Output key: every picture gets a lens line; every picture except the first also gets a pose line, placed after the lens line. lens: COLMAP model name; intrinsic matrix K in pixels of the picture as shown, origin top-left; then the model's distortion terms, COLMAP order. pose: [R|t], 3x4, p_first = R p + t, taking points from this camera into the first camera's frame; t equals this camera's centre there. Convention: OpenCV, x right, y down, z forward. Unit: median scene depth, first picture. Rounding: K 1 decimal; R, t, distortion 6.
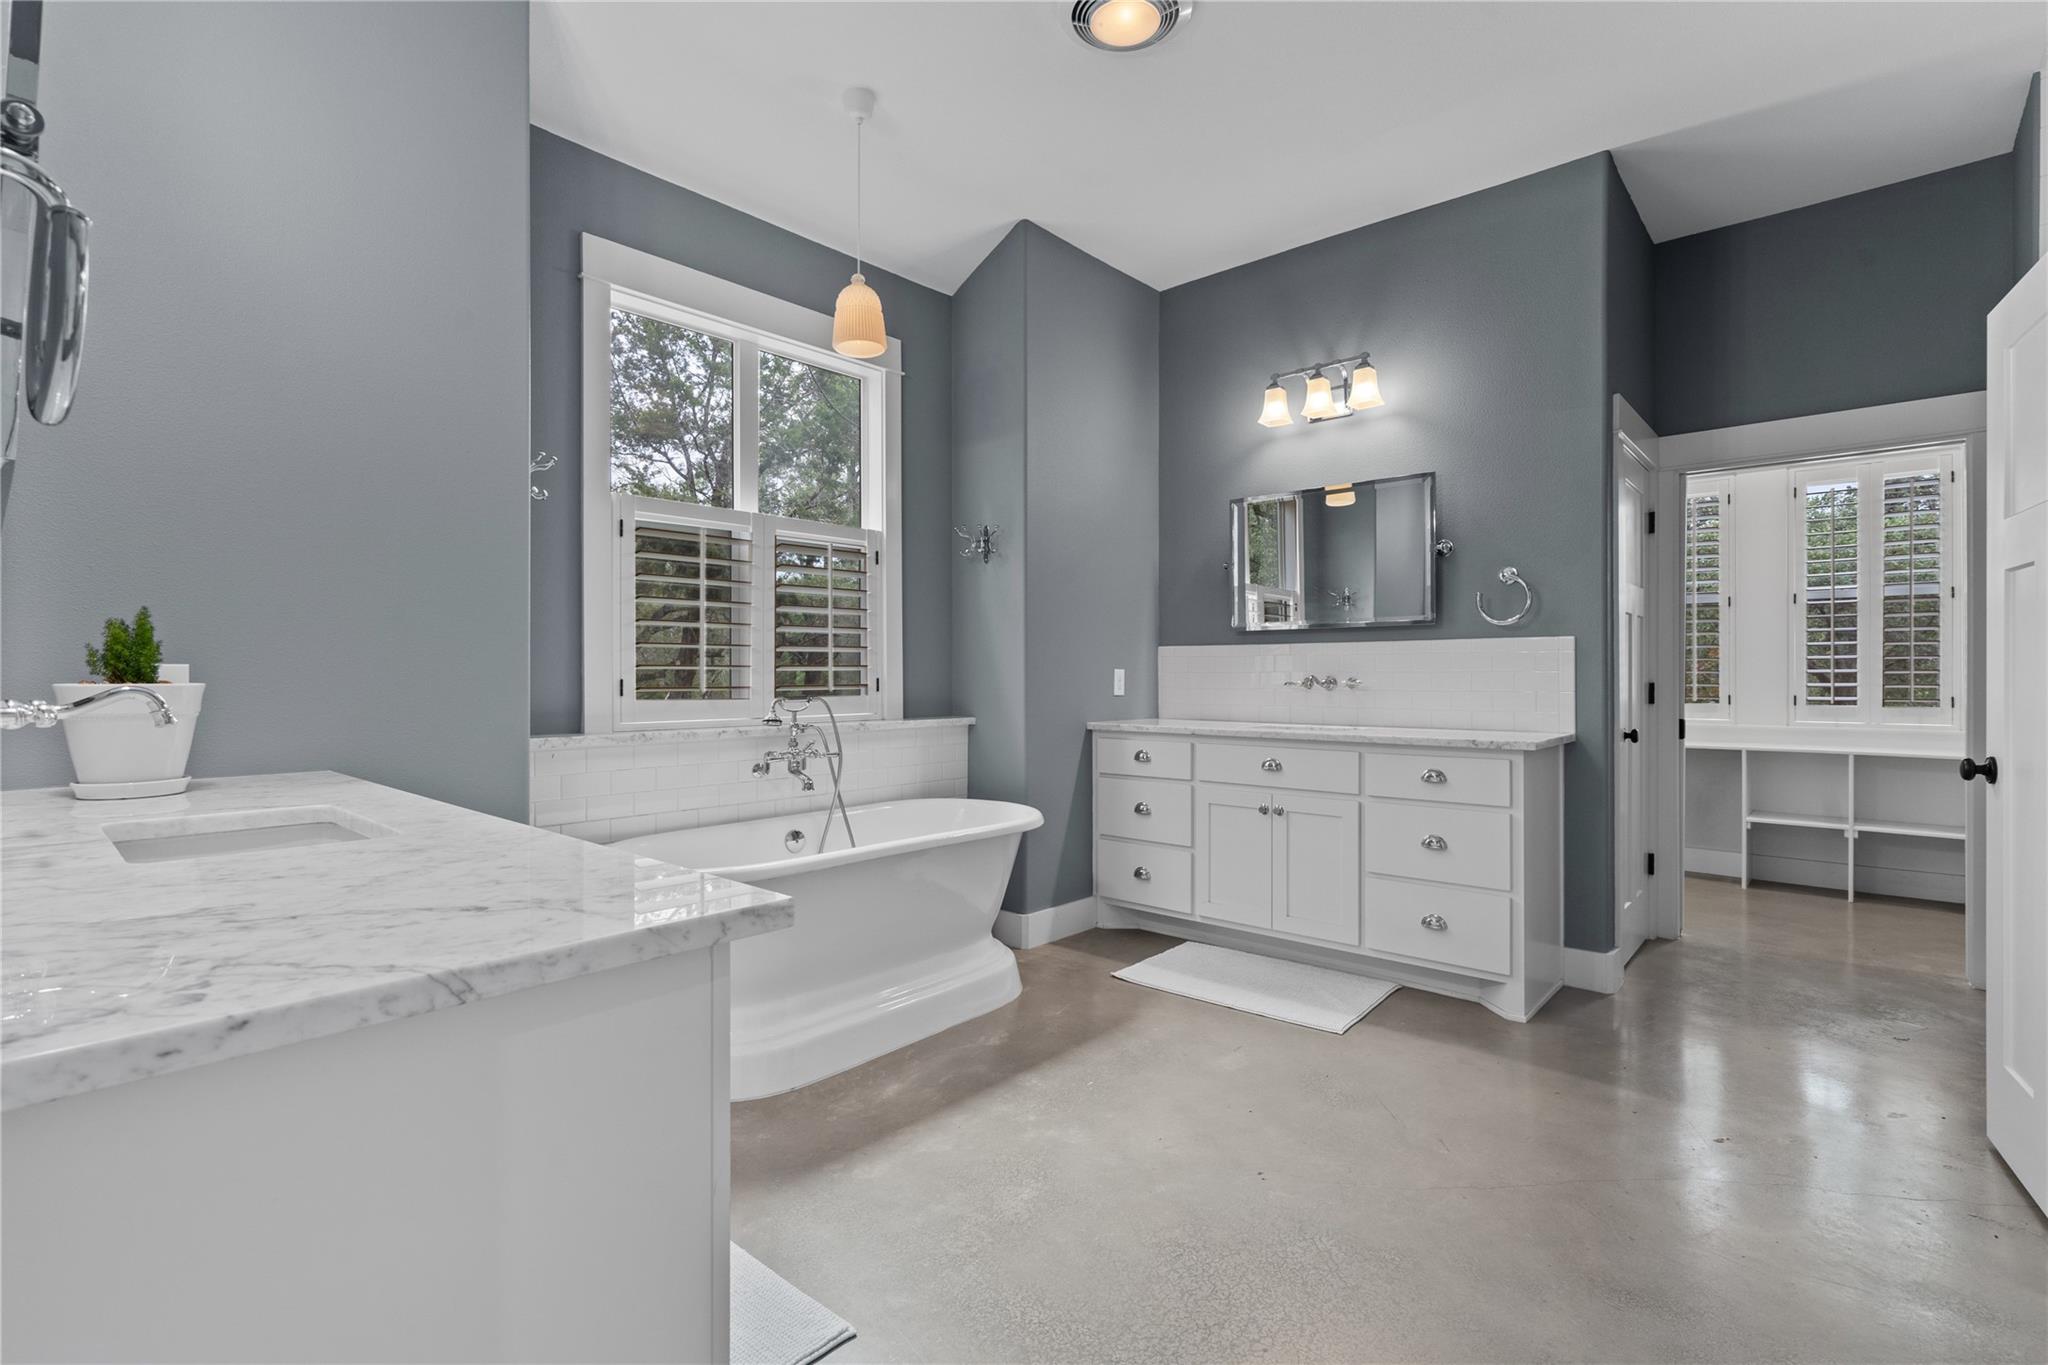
lens RADIAL K [[951.2, 0, 1015.9], [0, 951.2, 675.3], [0, 0, 1]] dist [-0.000687, -0.000071]
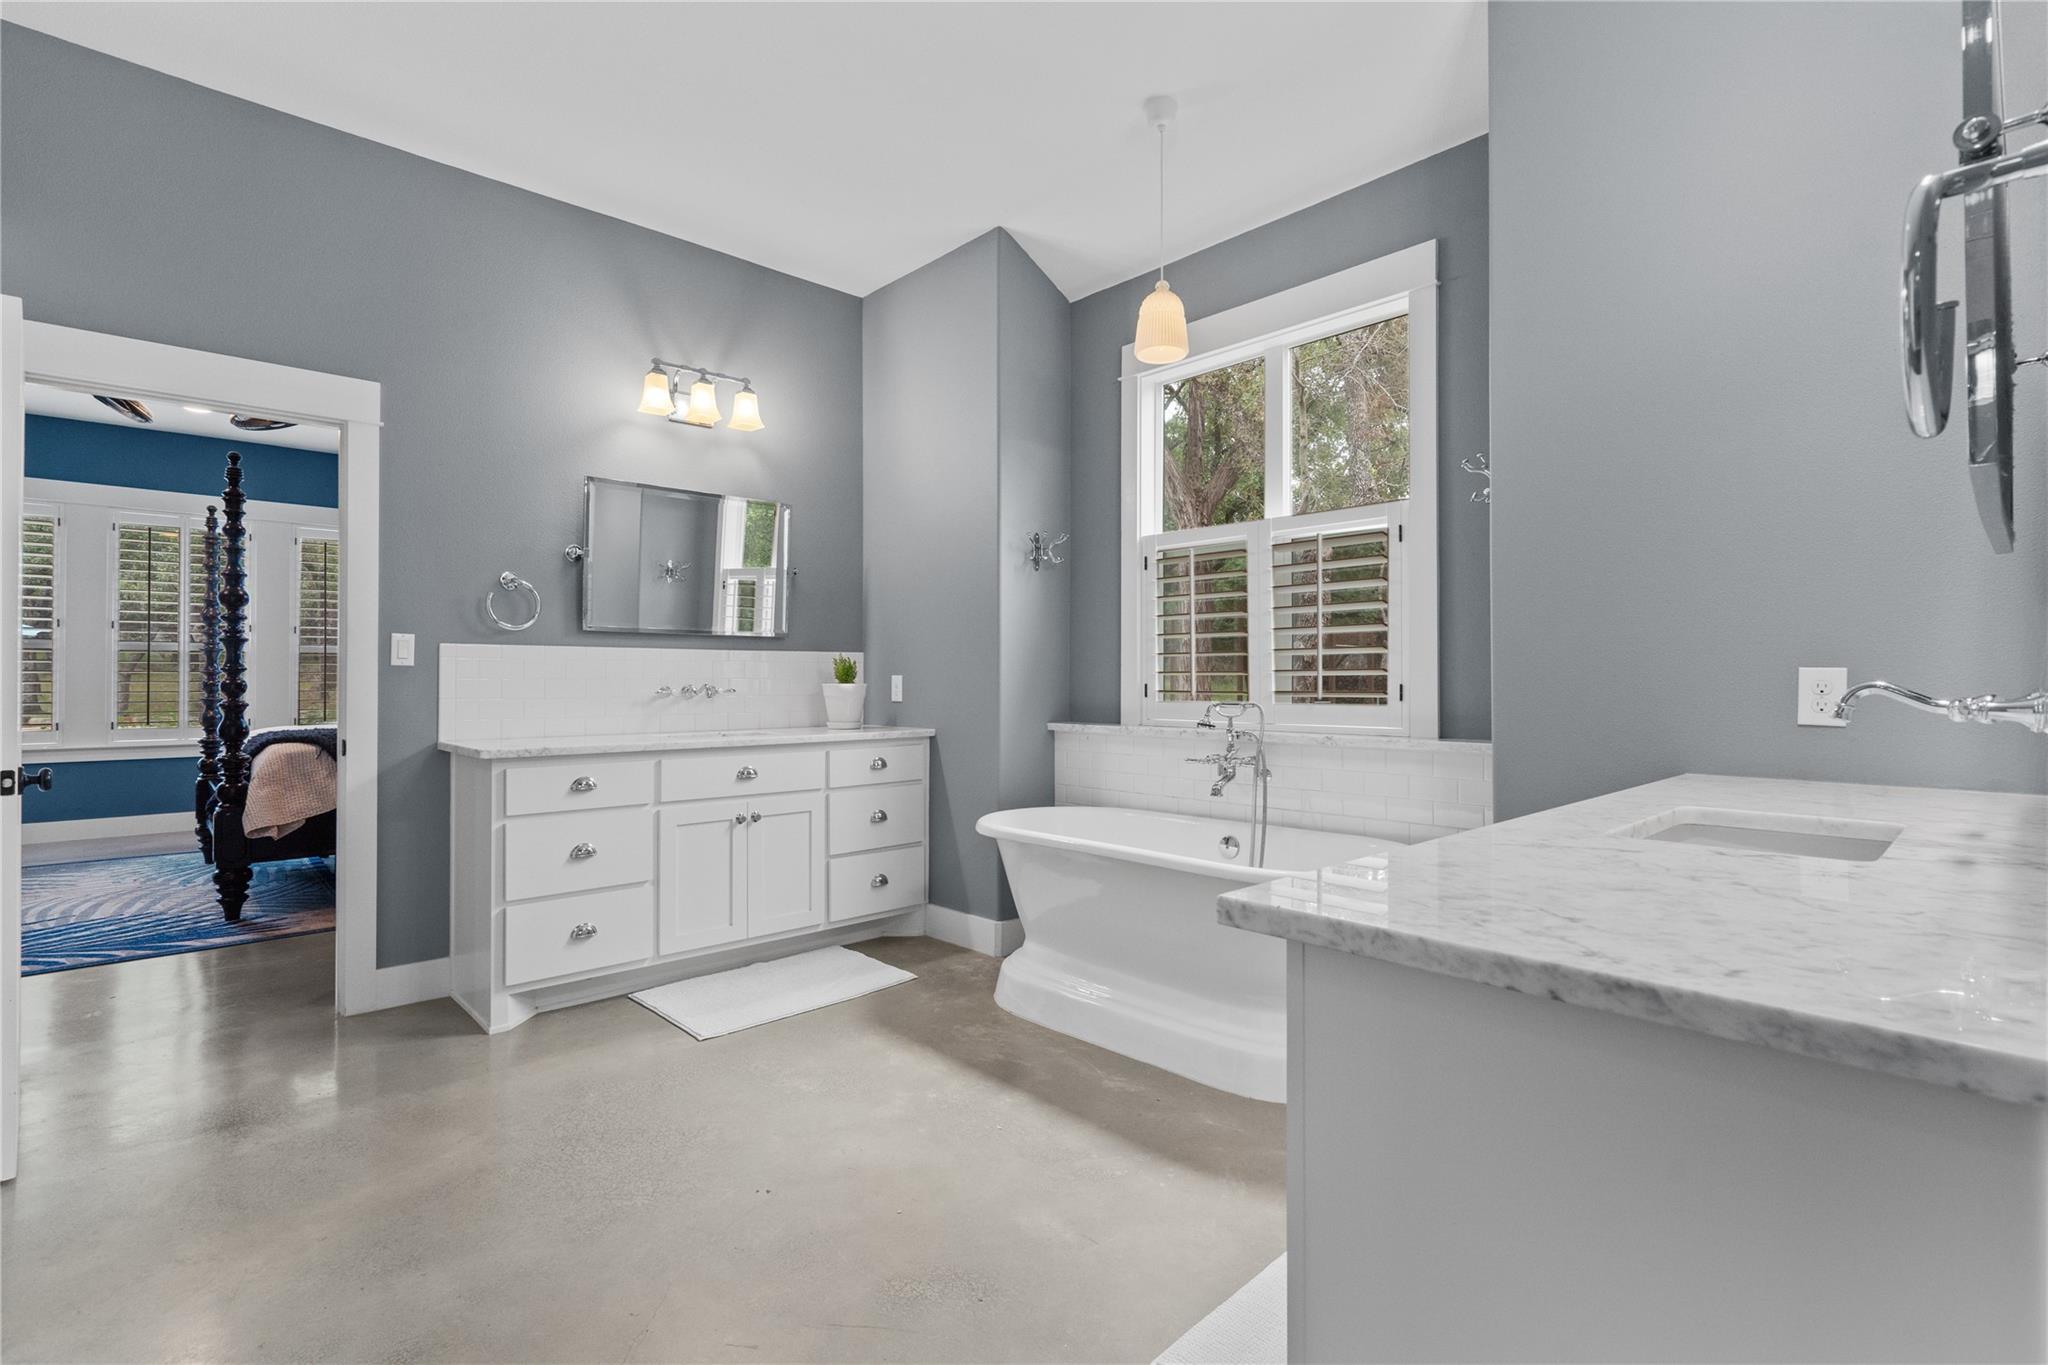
lens RADIAL K [[951.2, 0, 1015.9], [0, 951.2, 675.3], [0, 0, 1]] dist [-0.000687, -0.000071]
pose [[-0.096352, -0.003122, -0.995342, 0.827787], [0.001992, 0.999992, -0.003330, -0.002937], [0.995345, -0.002304, -0.096345, 0.923786]]
